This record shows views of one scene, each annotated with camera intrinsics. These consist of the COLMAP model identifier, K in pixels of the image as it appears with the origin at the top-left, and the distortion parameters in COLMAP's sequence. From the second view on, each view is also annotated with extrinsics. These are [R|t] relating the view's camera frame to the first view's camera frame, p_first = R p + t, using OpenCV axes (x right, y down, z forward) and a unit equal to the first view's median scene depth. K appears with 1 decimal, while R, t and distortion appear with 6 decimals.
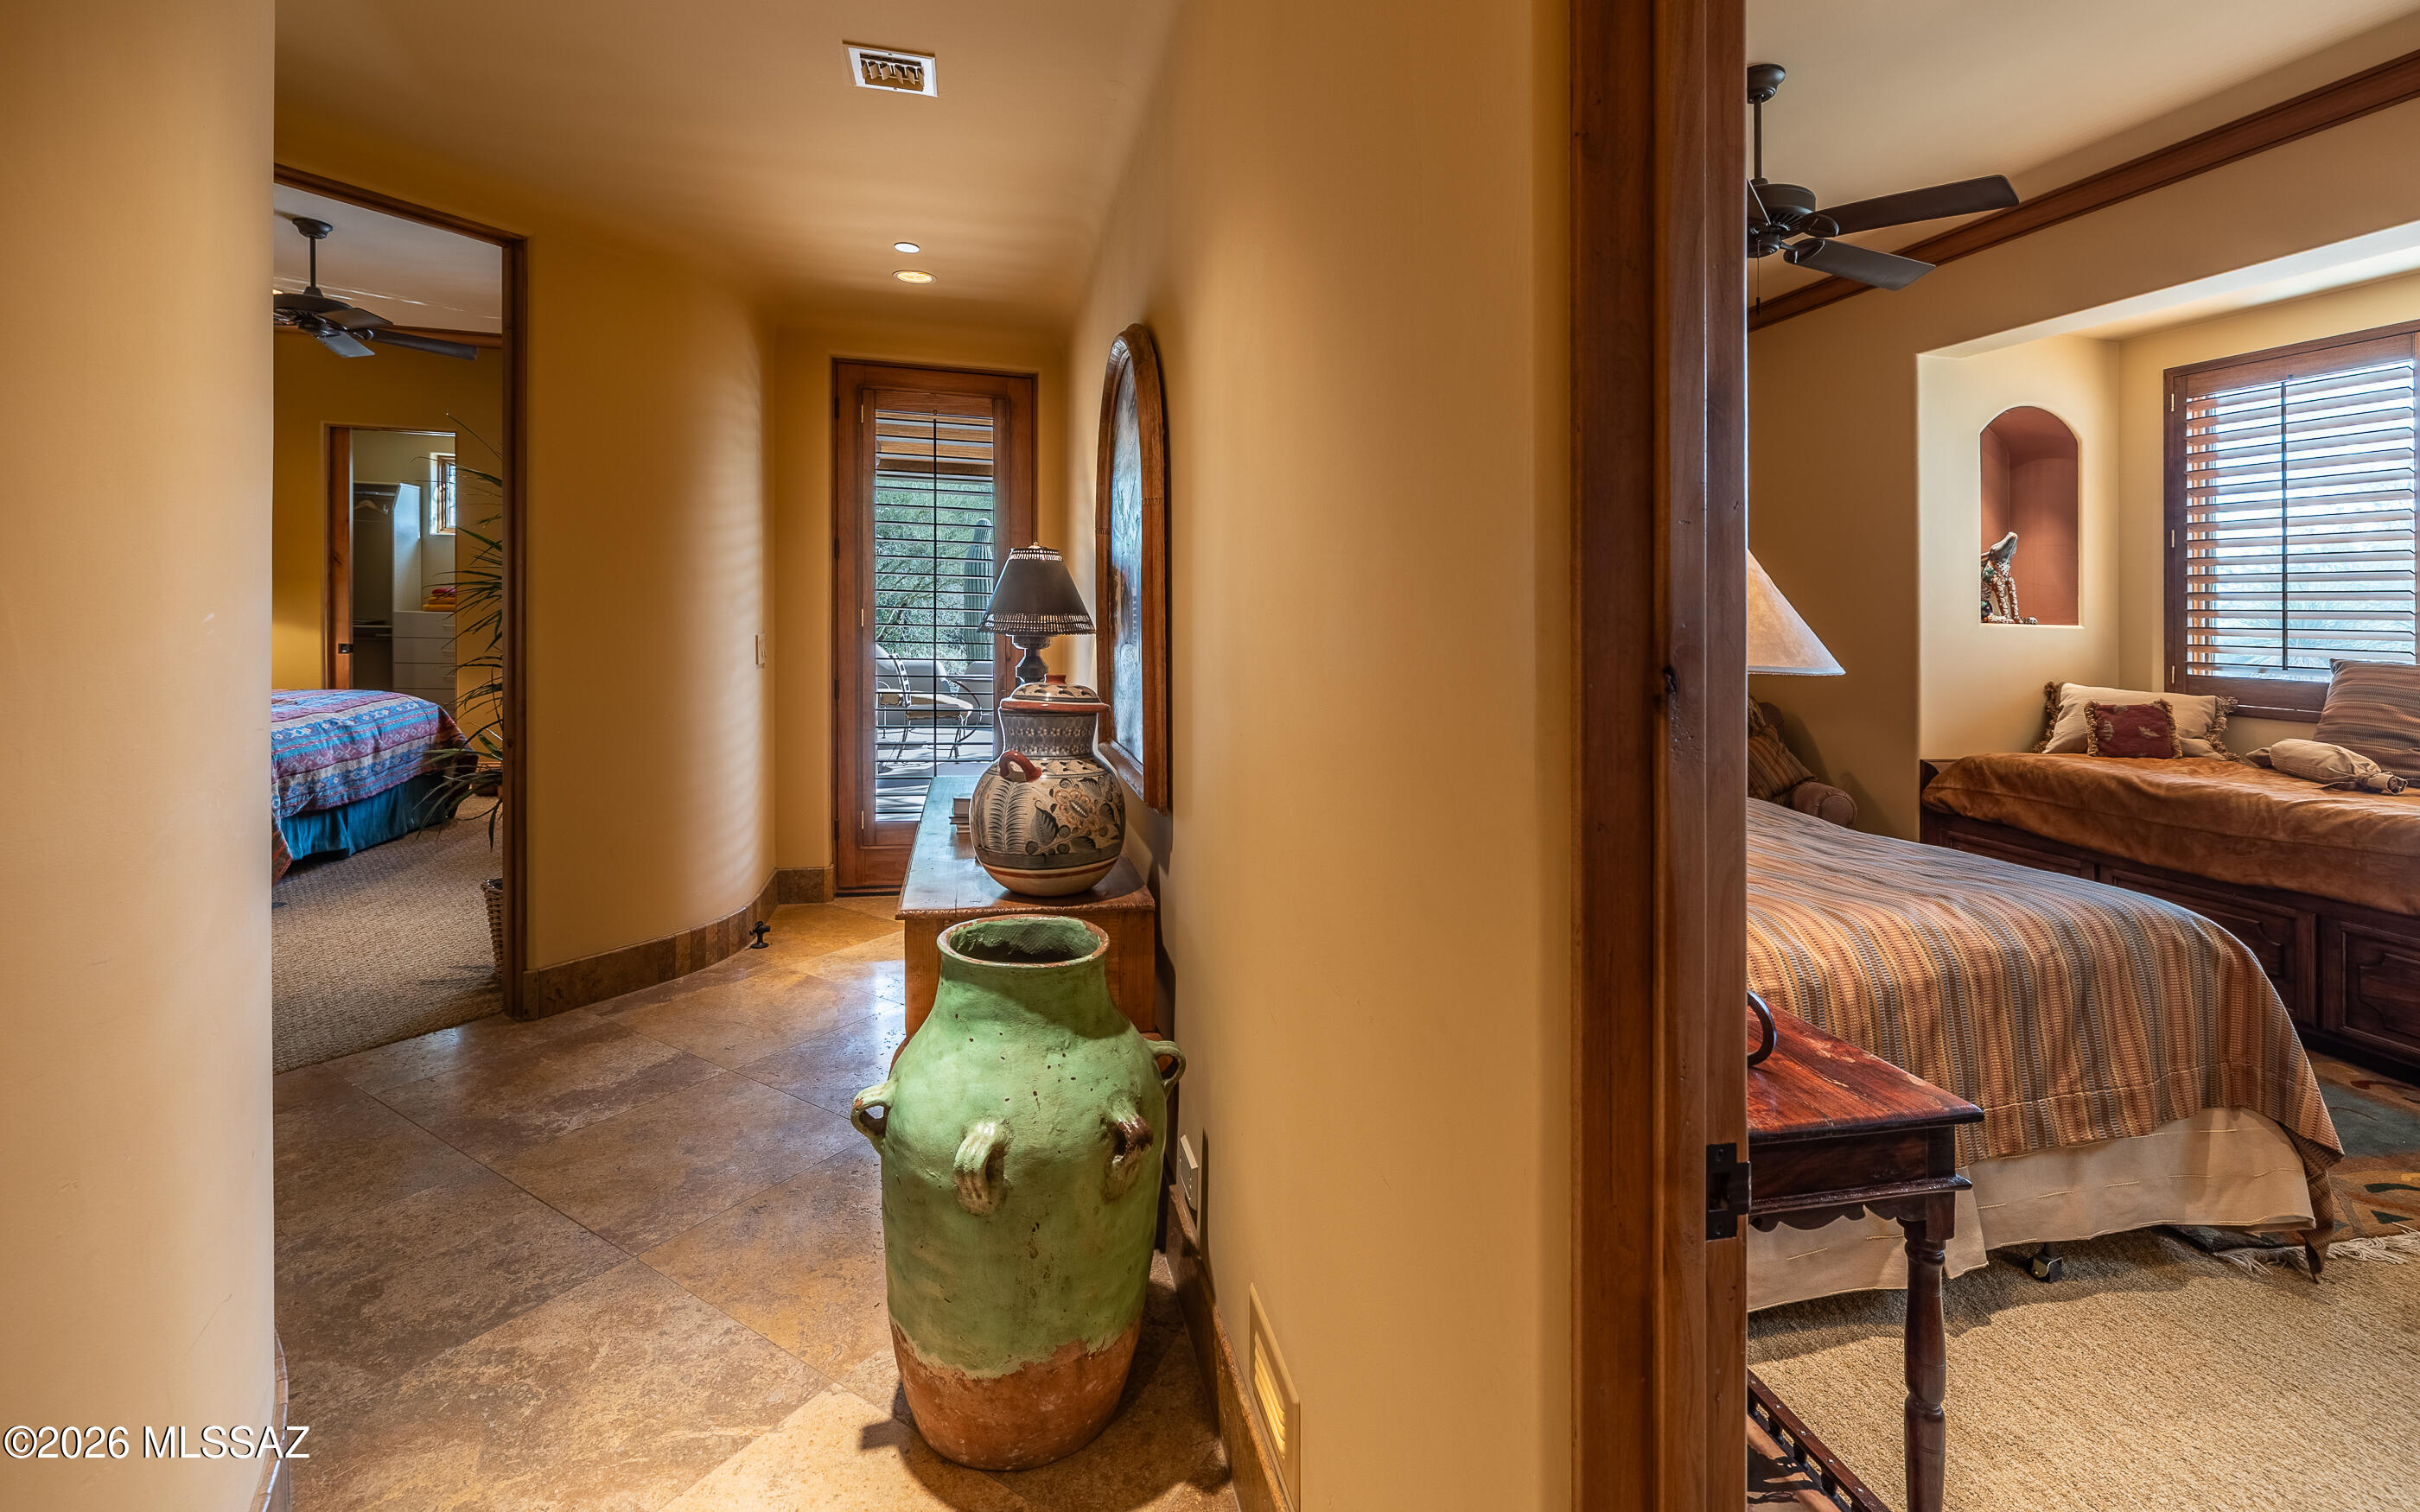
lens RADIAL K [[1031.6, 0, 1213.6], [0, 1031.6, 644.3], [0, 0, 1]] dist [0.000129, -0.000024]
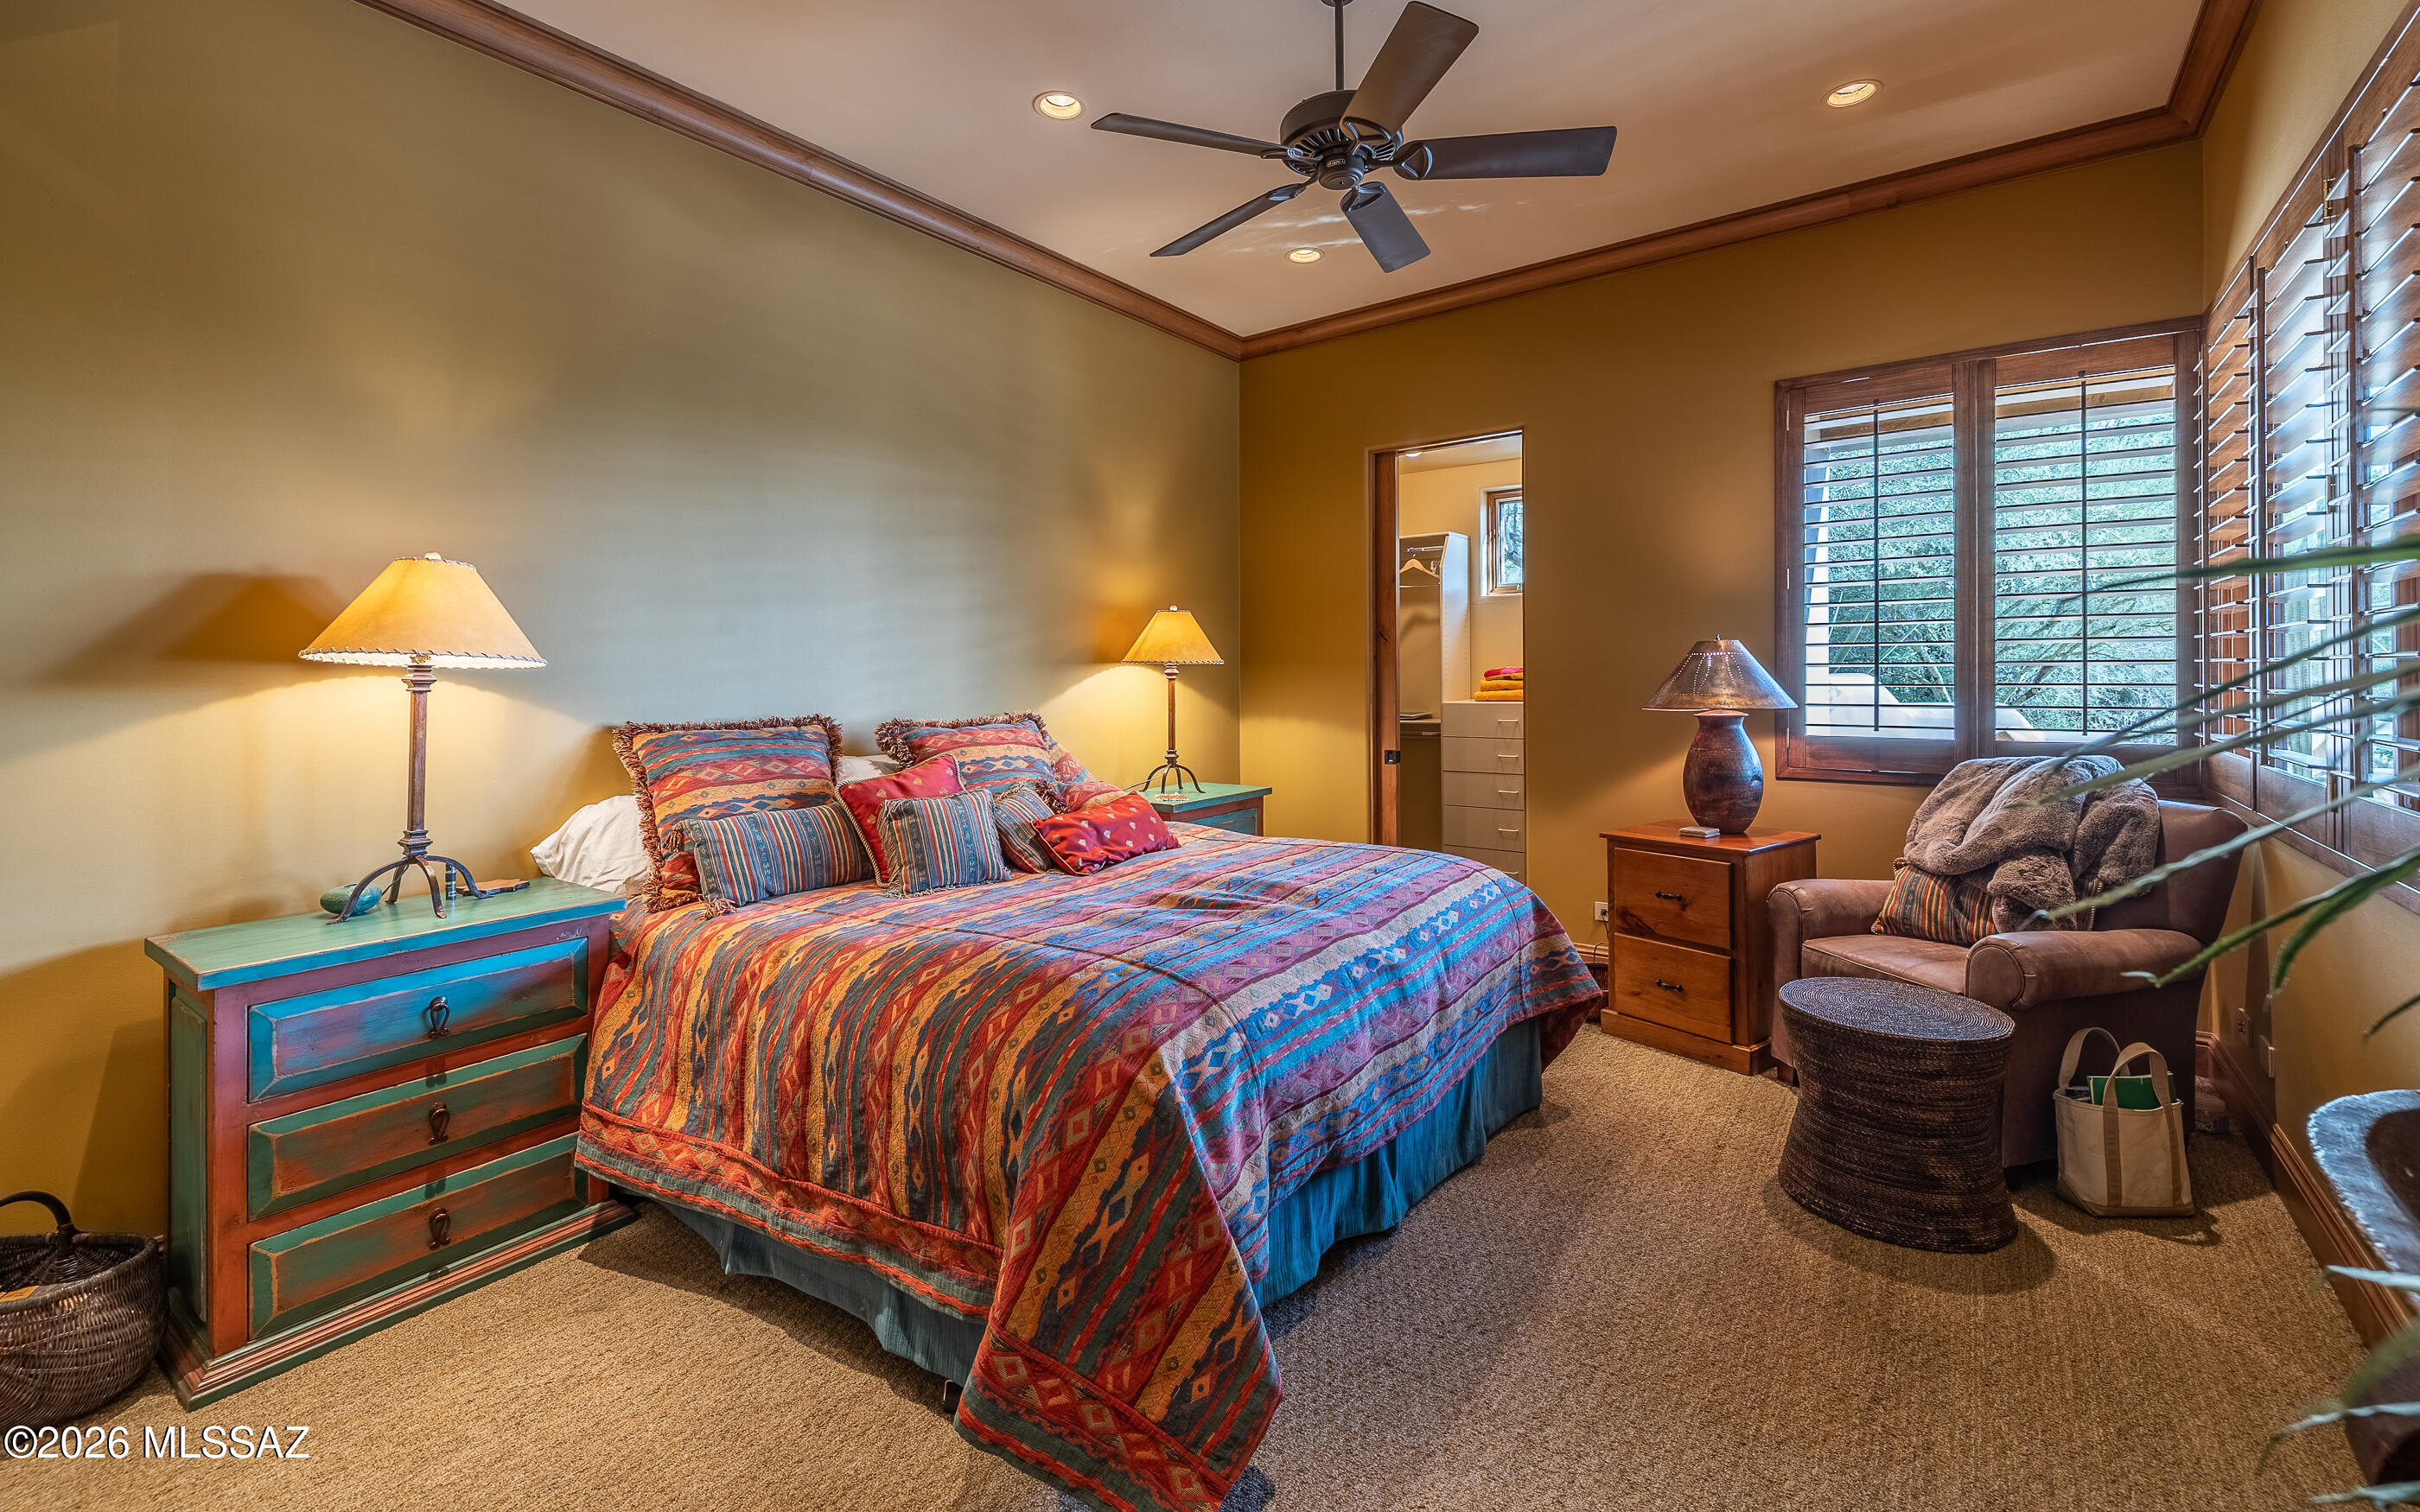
lens RADIAL K [[1021.0, 0, 1214.8], [0, 1021.0, 677.3], [0, 0, 1]] dist [-0.016969, -0.000041]
pose [[0.642698, -0.027549, -0.765624, -0.549824], [-0.001712, 0.999299, -0.037394, -0.034702], [0.766118, 0.025344, 0.642200, 0.655688]]
